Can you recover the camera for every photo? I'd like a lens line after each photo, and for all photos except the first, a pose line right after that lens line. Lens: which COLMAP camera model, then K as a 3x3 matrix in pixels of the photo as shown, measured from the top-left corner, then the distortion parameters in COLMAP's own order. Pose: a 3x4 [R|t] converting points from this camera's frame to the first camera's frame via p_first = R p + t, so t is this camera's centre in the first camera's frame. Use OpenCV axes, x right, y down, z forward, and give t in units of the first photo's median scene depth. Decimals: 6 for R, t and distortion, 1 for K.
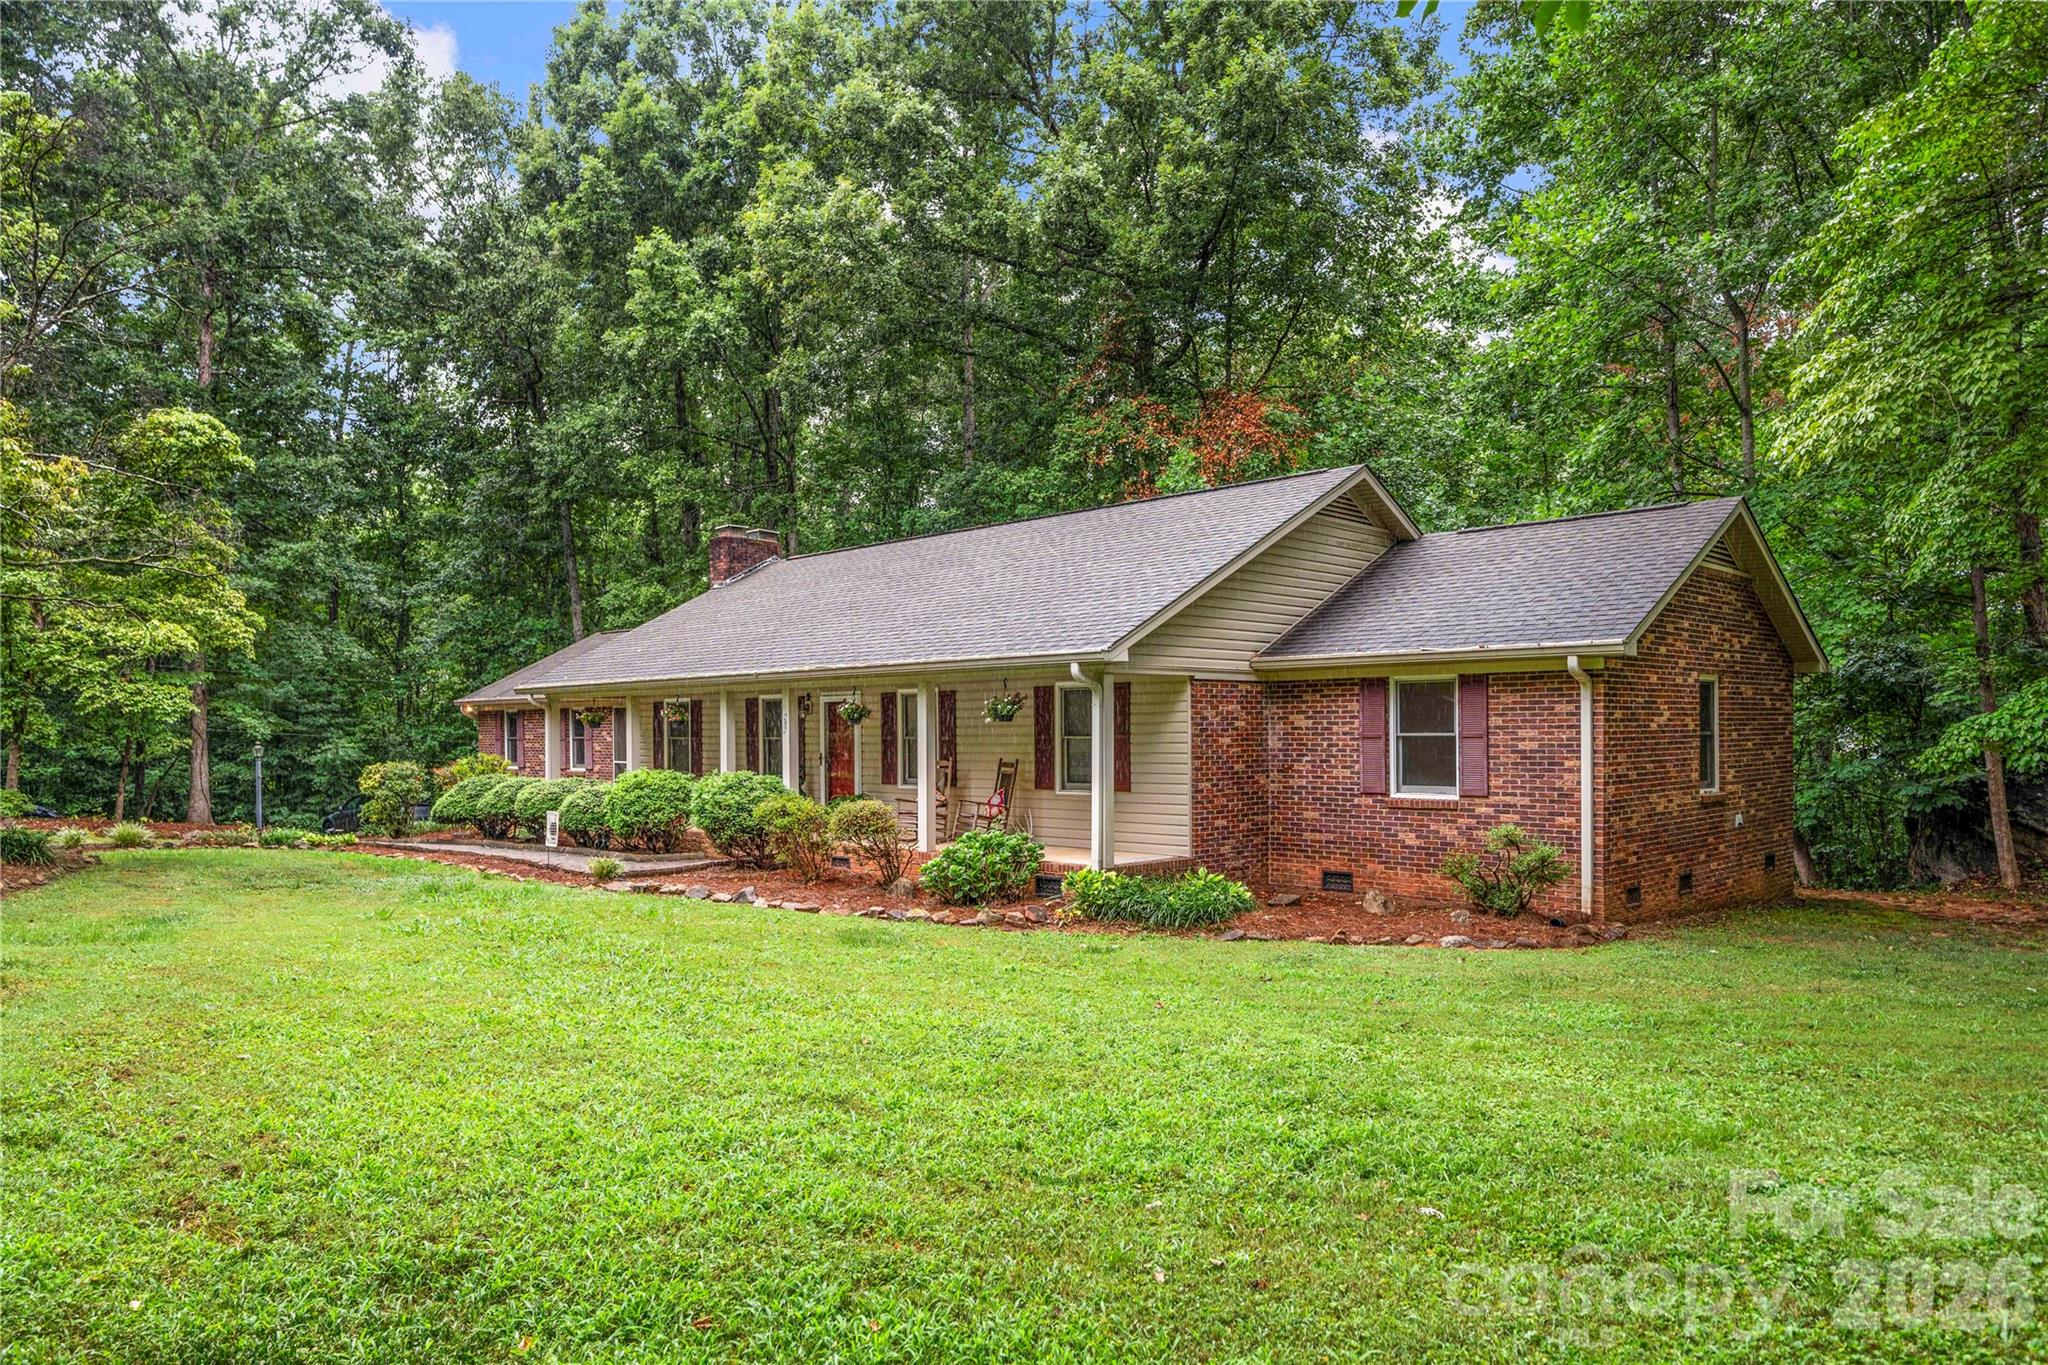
lens RADIAL K [[1353.9, 0, 1024.0], [0, 1353.9, 682.5], [0, 0, 1]] dist [-0.002848, -0.000816]
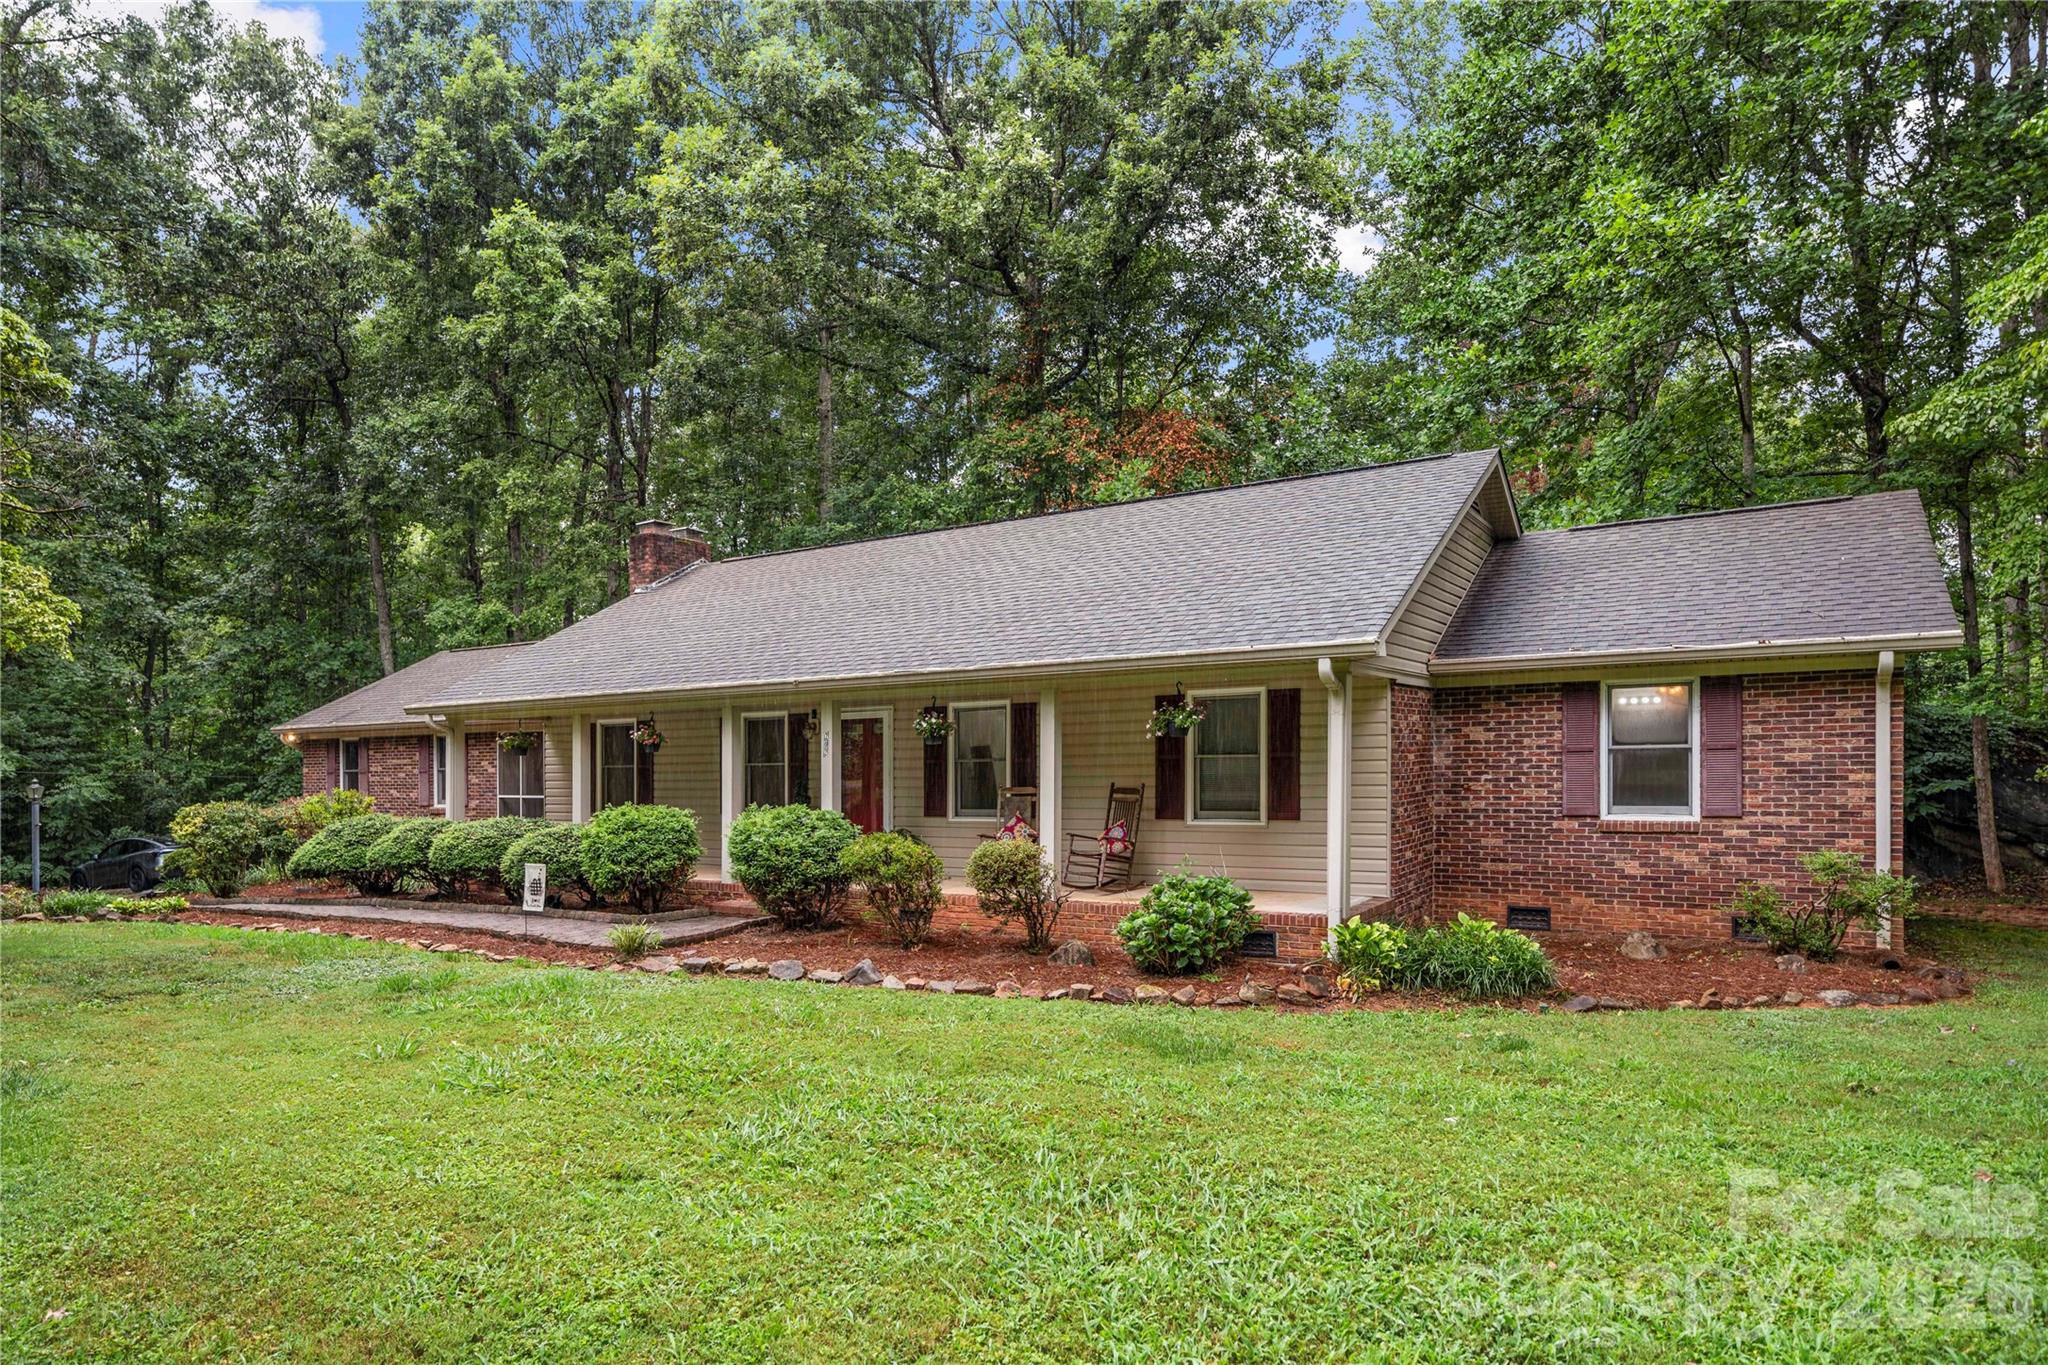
lens RADIAL K [[1208.2, 0, 1024.7], [0, 1208.2, 697.1], [0, 0, 1]] dist [0.002699, 0.000643]
pose [[0.976249, -0.001763, 0.216645, -0.154218], [0.005054, 0.999880, -0.014638, 0.009344], [-0.216593, 0.015385, 0.976141, 0.192844]]
